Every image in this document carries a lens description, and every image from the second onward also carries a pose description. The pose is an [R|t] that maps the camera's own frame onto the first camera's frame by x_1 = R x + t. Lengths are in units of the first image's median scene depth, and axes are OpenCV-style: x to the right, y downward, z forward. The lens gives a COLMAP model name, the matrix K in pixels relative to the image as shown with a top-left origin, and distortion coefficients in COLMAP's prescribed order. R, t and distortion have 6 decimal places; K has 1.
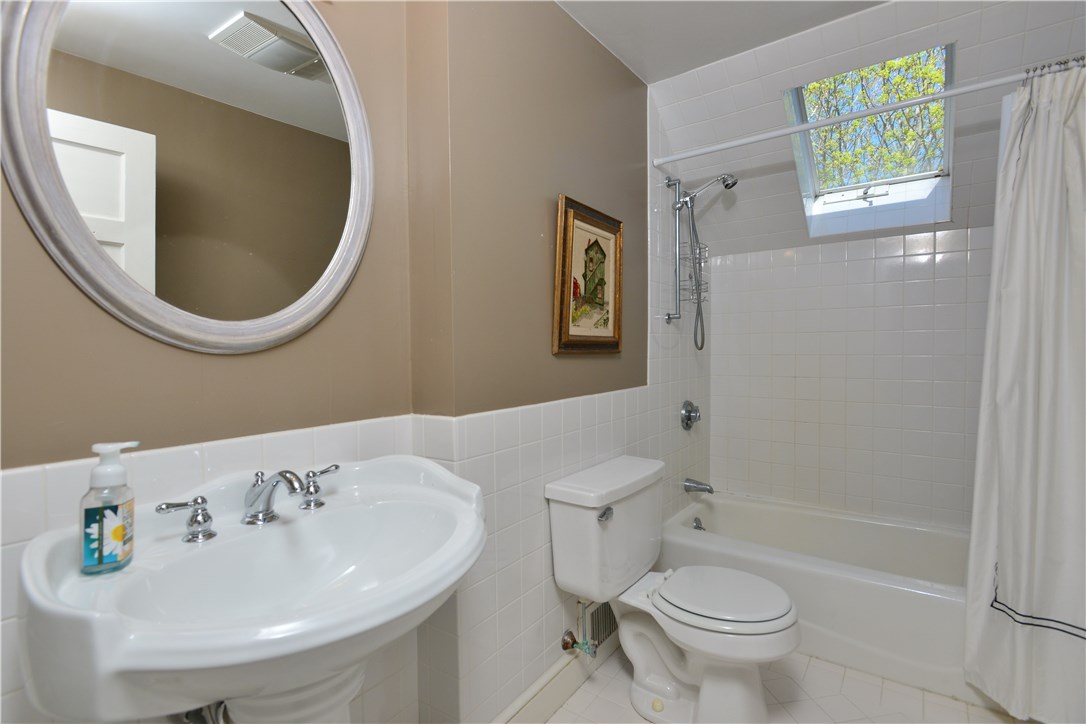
lens RADIAL K [[516.5, 0, 542.5], [0, 516.5, 358.3], [0, 0, 1]] dist [-0.011143, 0.000825]
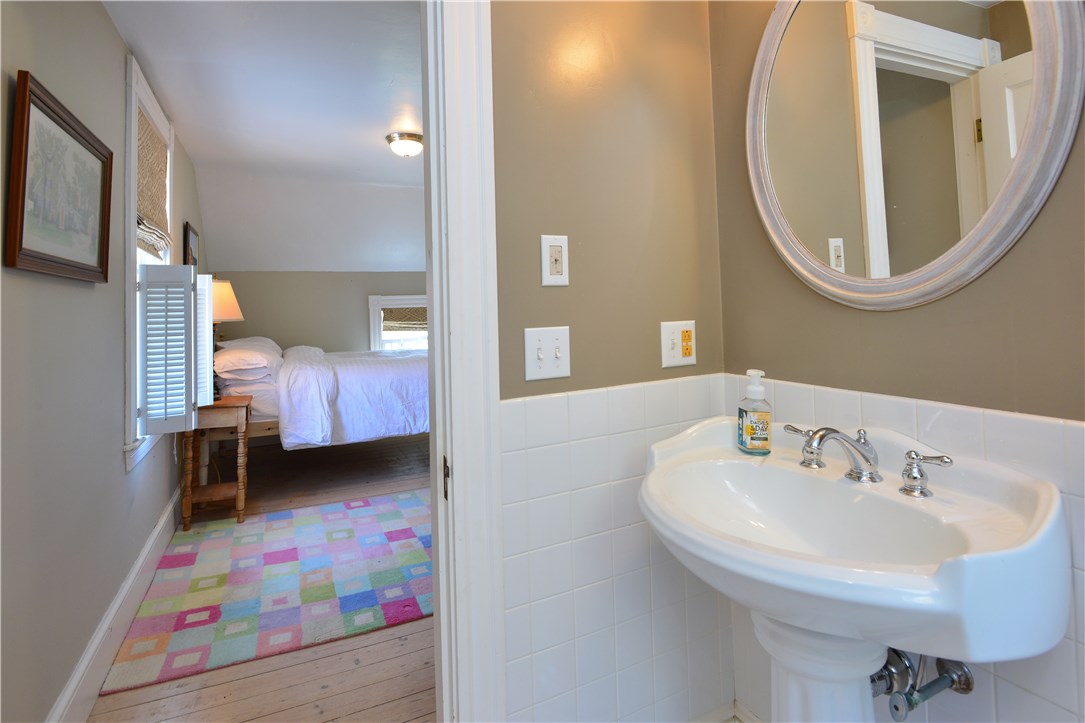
lens RADIAL K [[516.0, 0, 542.0], [0, 516.0, 357.8], [0, 0, 1]] dist [-0.011143, 0.000825]
pose [[-0.418527, 0.094929, -0.903230, 0.673327], [-0.010958, 0.993922, 0.109539, -0.023622], [0.908138, 0.055743, -0.414943, 0.933002]]
